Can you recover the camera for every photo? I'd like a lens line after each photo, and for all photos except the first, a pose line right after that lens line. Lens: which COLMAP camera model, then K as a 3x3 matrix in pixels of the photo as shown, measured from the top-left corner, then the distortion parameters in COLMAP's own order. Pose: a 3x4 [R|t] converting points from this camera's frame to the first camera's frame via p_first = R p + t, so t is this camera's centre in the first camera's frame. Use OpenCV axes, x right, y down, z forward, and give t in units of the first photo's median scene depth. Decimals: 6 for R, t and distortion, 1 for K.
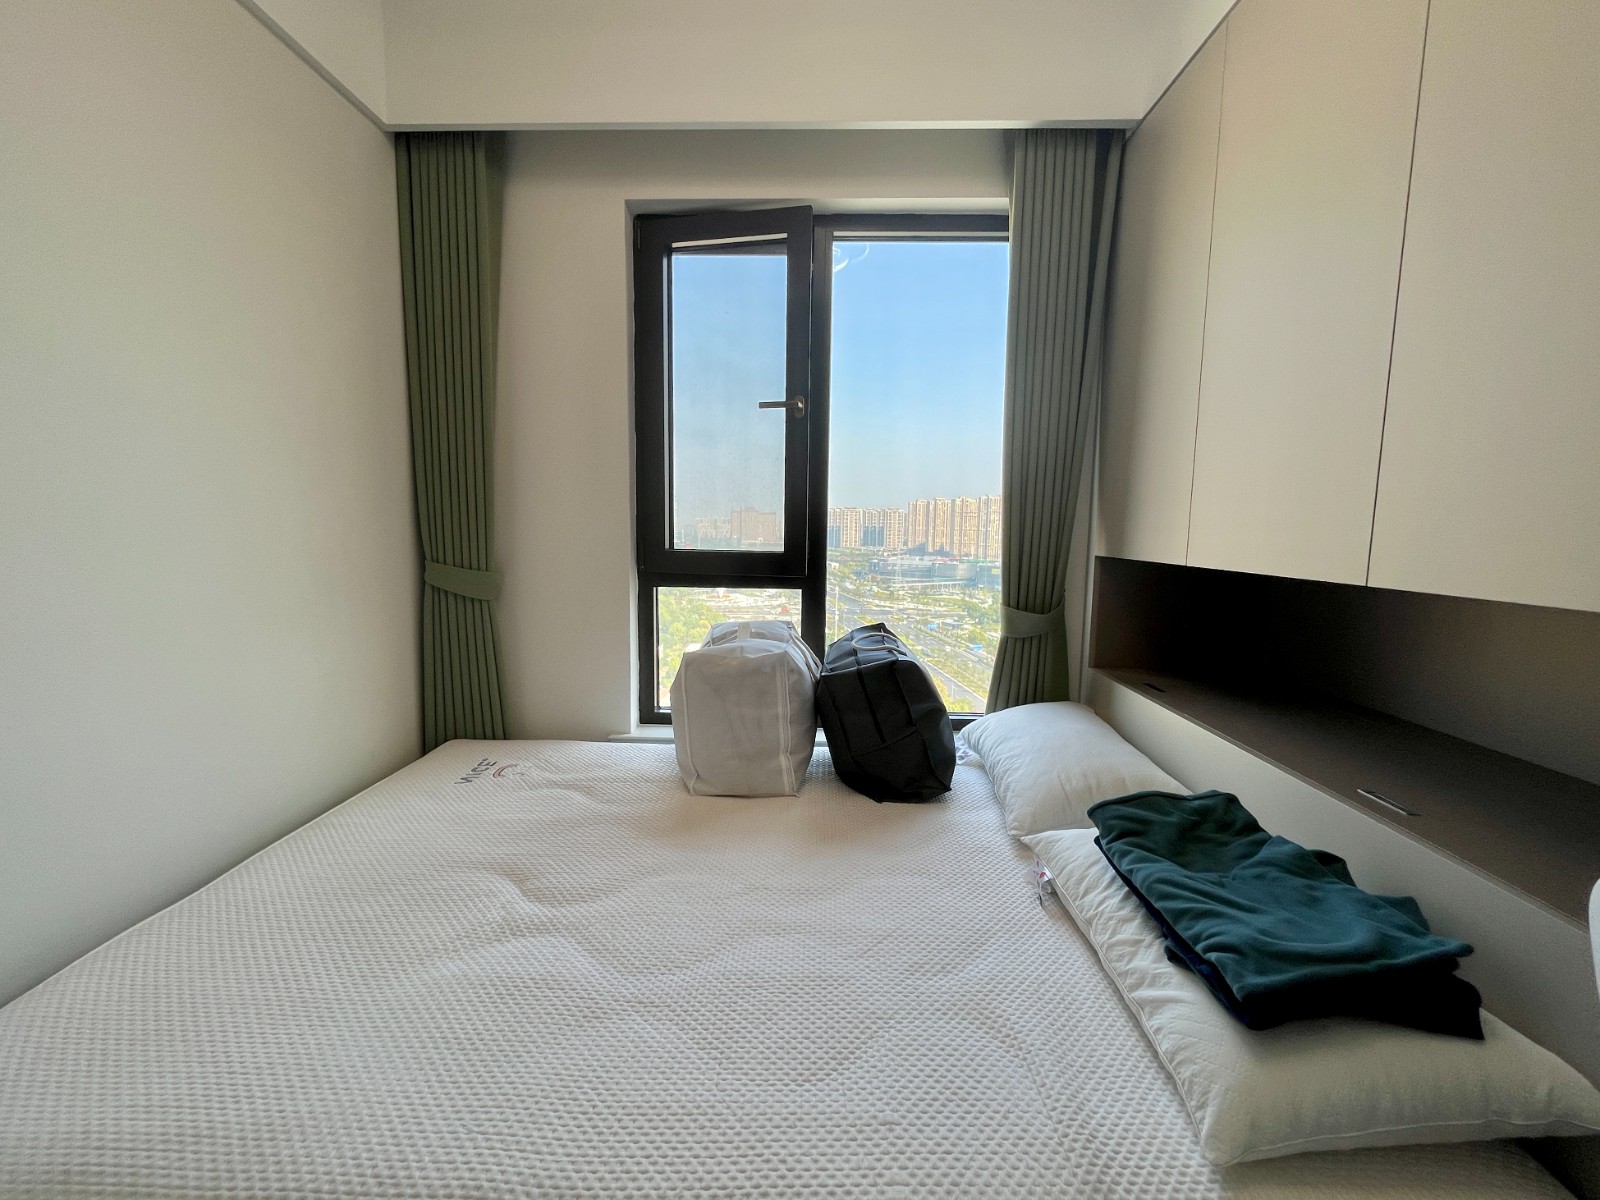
lens RADIAL K [[676.4, 0, 800.0], [0, 676.4, 600.0], [0, 0, 1]] dist [-0.000457, -0.000266]
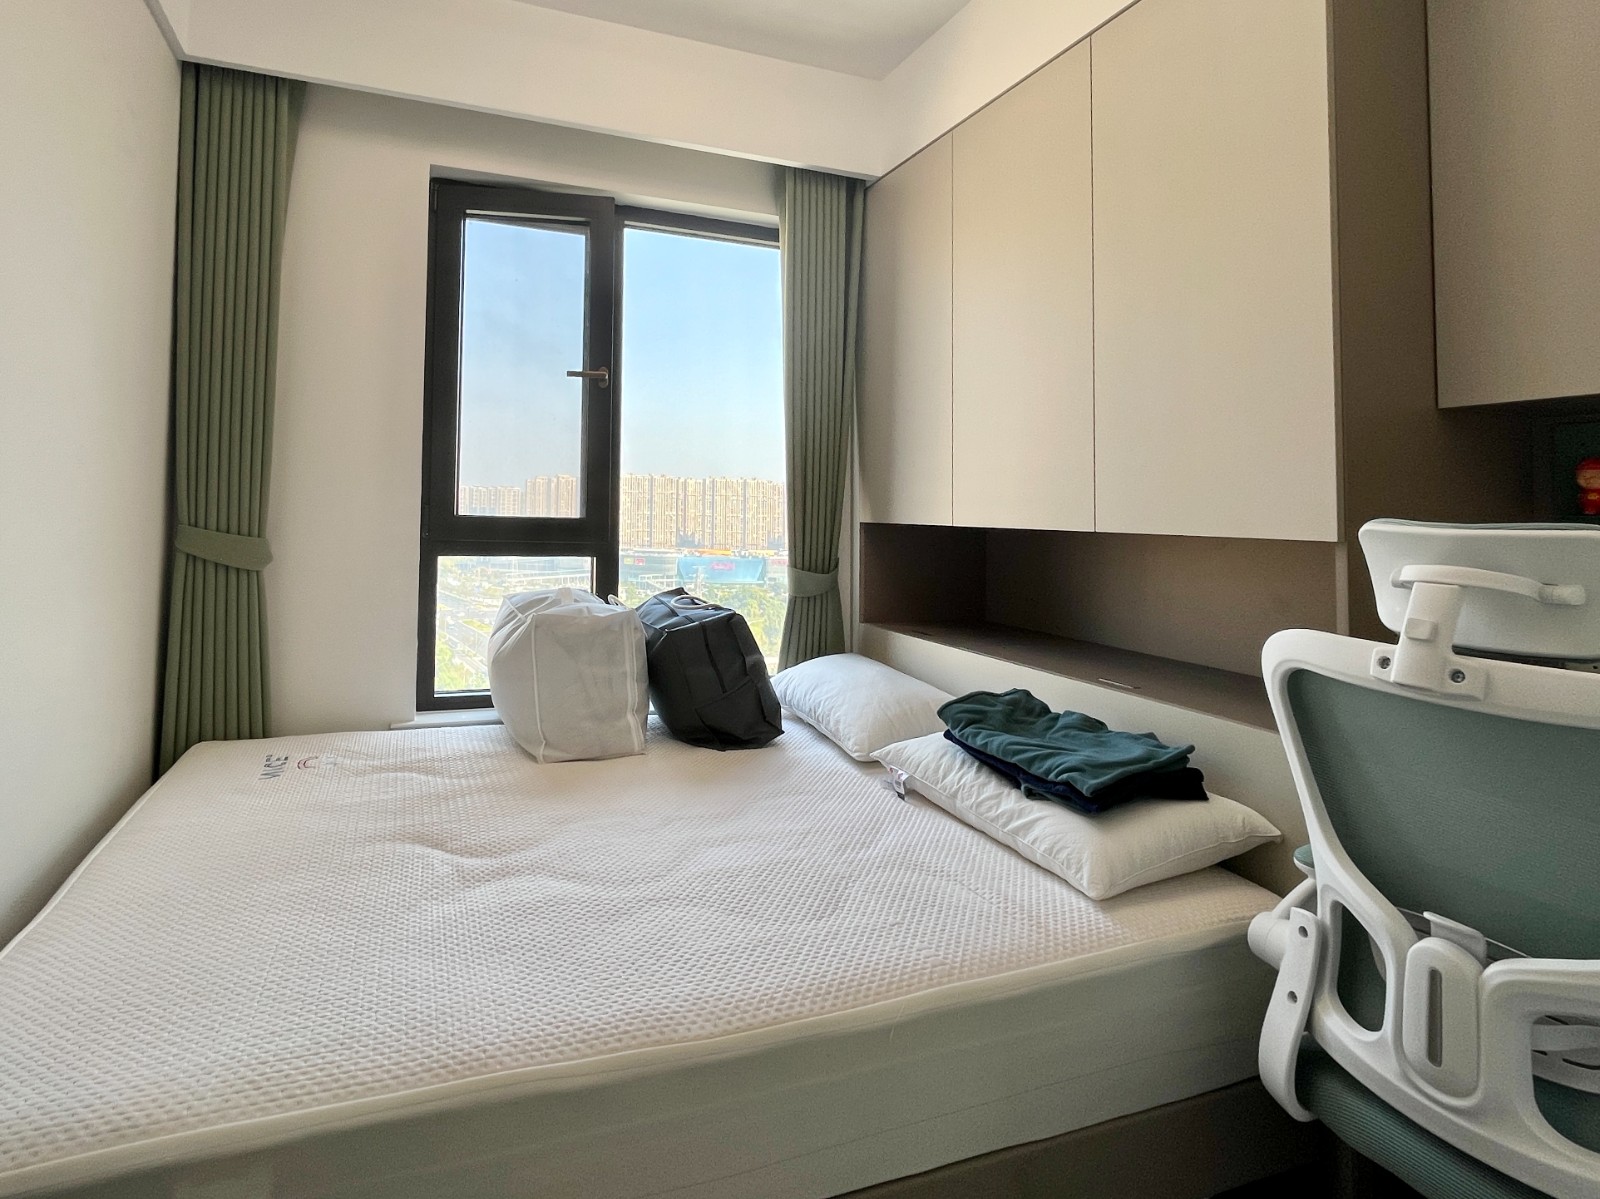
lens RADIAL K [[815.9, 0, 693.1], [0, 815.9, 463.6], [0, 0, 1]] dist [0.000922, -0.000094]
pose [[0.934219, 0.030608, 0.355383, -0.364763], [0.027147, 0.987321, -0.156400, 0.050974], [-0.355664, 0.155759, 0.921543, -0.208825]]
